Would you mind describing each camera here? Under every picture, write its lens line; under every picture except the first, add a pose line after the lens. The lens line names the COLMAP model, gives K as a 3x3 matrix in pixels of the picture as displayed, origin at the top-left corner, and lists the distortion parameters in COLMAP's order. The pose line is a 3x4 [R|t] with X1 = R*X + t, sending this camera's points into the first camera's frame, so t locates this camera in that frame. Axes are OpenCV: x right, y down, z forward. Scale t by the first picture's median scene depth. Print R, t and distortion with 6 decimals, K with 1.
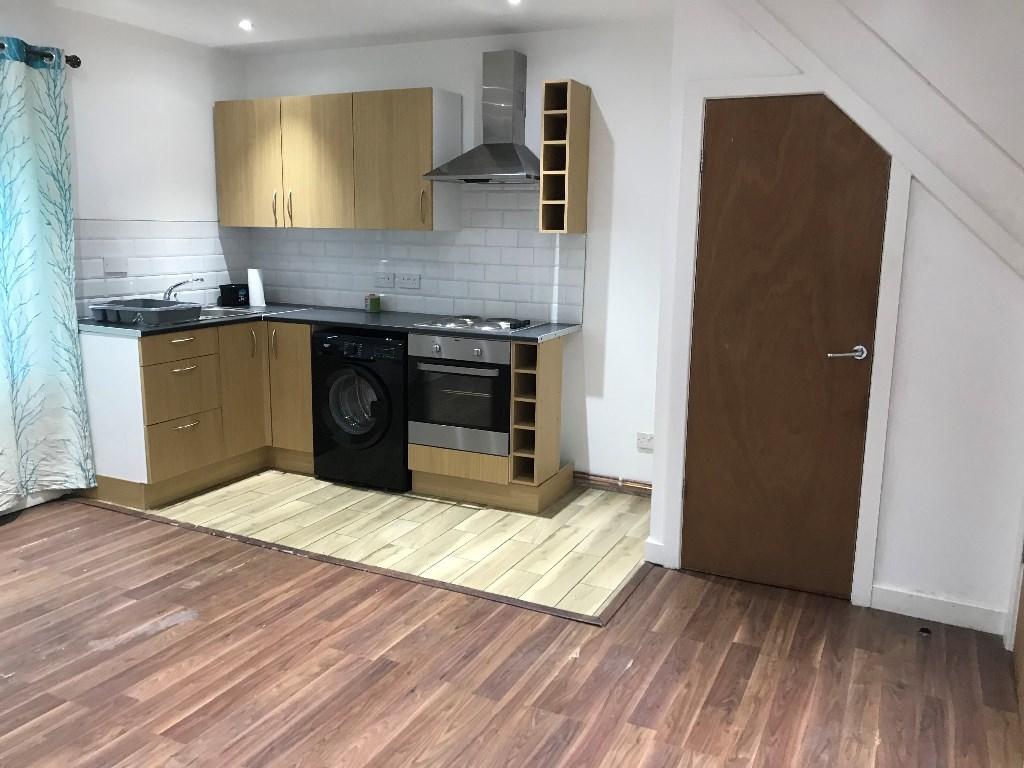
lens RADIAL K [[825.1, 0, 509.4], [0, 825.1, 376.0], [0, 0, 1]] dist [0.052719, -0.061803]
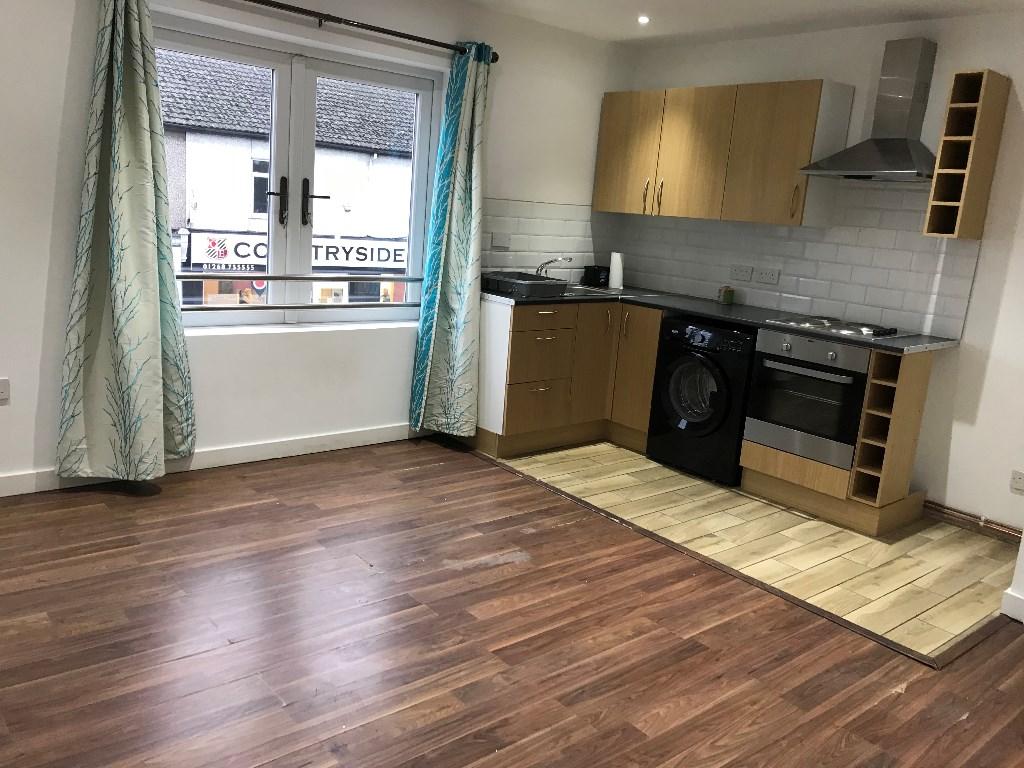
lens RADIAL K [[825.1, 0, 509.4], [0, 825.1, 376.0], [0, 0, 1]] dist [0.052719, -0.061803]
pose [[0.912683, 0.135024, -0.385717, -0.005577], [-0.130025, 0.990737, 0.039153, 0.004776], [0.387431, 0.014419, 0.921786, -0.029901]]
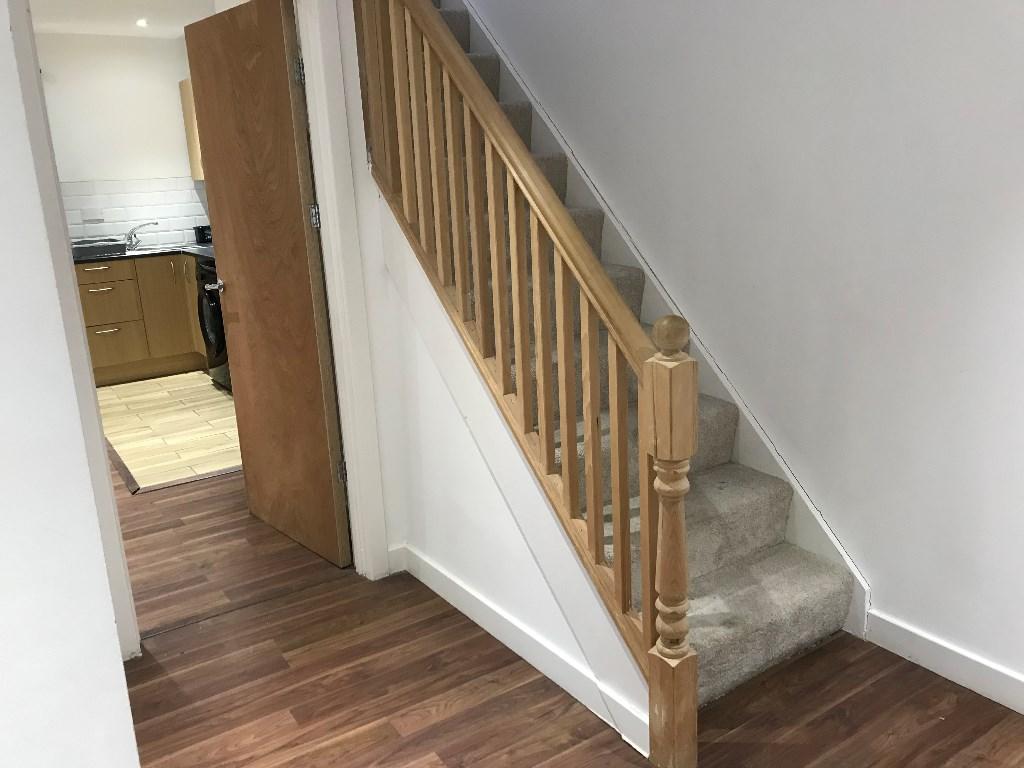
lens RADIAL K [[825.1, 0, 509.4], [0, 825.1, 376.0], [0, 0, 1]] dist [0.052719, -0.061803]
pose [[0.858740, 0.067601, -0.507933, 0.973253], [-0.029056, 0.996089, 0.083445, -0.000758], [0.511587, -0.056899, 0.857345, 0.168207]]
